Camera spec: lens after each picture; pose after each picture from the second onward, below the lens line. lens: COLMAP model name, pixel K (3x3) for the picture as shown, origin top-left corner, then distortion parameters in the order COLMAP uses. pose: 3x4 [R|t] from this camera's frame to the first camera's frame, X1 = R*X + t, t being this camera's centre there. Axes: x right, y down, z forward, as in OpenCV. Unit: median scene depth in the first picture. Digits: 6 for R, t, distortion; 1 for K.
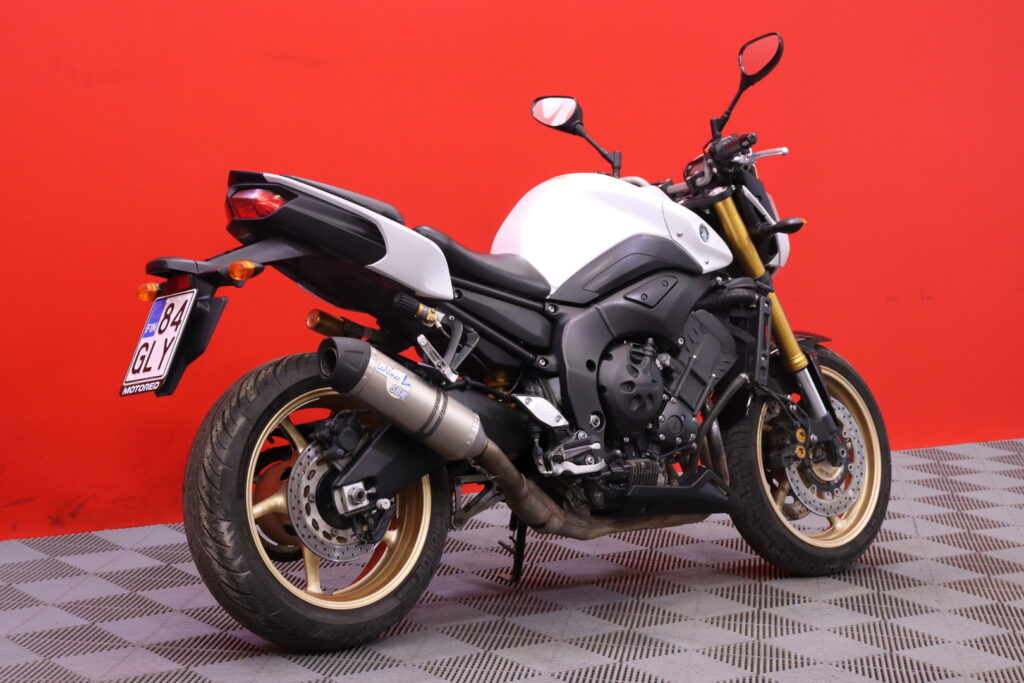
lens RADIAL K [[2210.4, 0, 512.0], [0, 2210.4, 341.5], [0, 0, 1]] dist [0.073105, 0.079921]
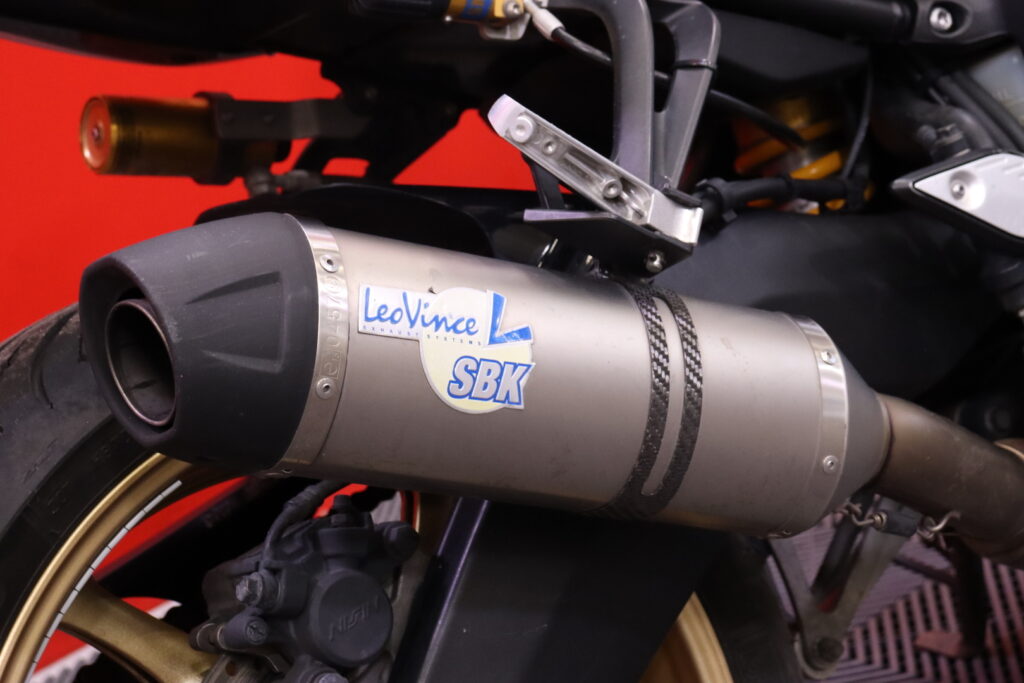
lens RADIAL K [[2360.5, 0, 512.0], [0, 2360.5, 341.5], [0, 0, 1]] dist [0.379937, 0.055863]
pose [[0.948248, -0.311321, -0.062497, -0.029996], [0.317351, 0.935814, 0.153427, -0.015504], [0.010721, -0.165321, 0.986182, 0.697777]]
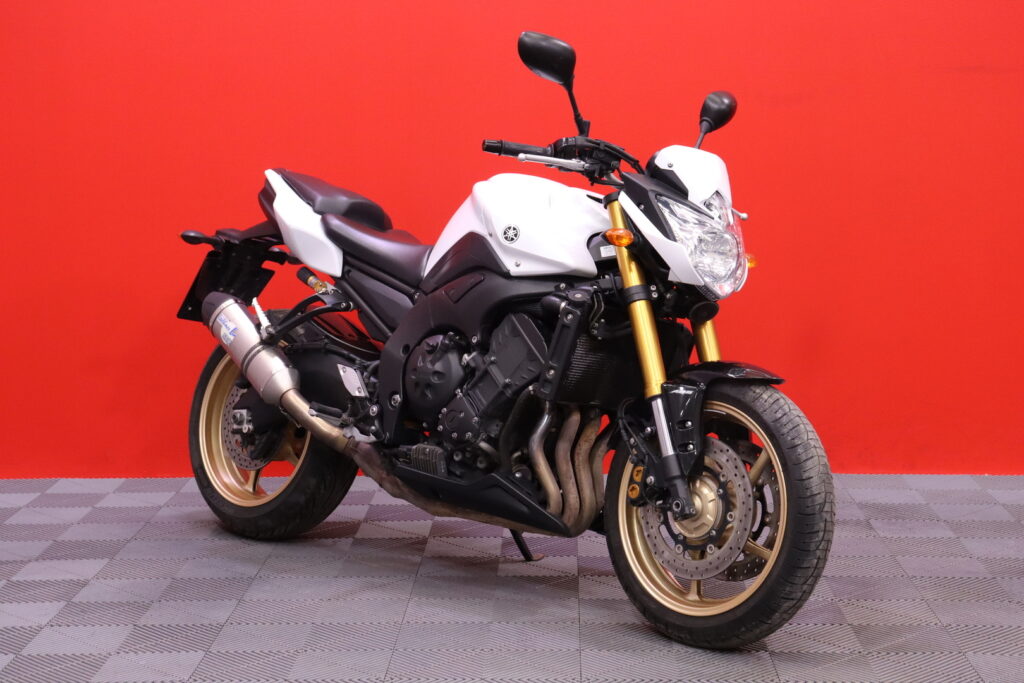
lens RADIAL K [[1922.4, 0, 512.0], [0, 1922.4, 341.5], [0, 0, 1]] dist [0.202138, 0.072824]
pose [[0.130013, 0.085740, -0.987798, 0.969174], [-0.102809, 0.992050, 0.072577, -0.066247], [0.986168, 0.092119, 0.137794, 0.921320]]
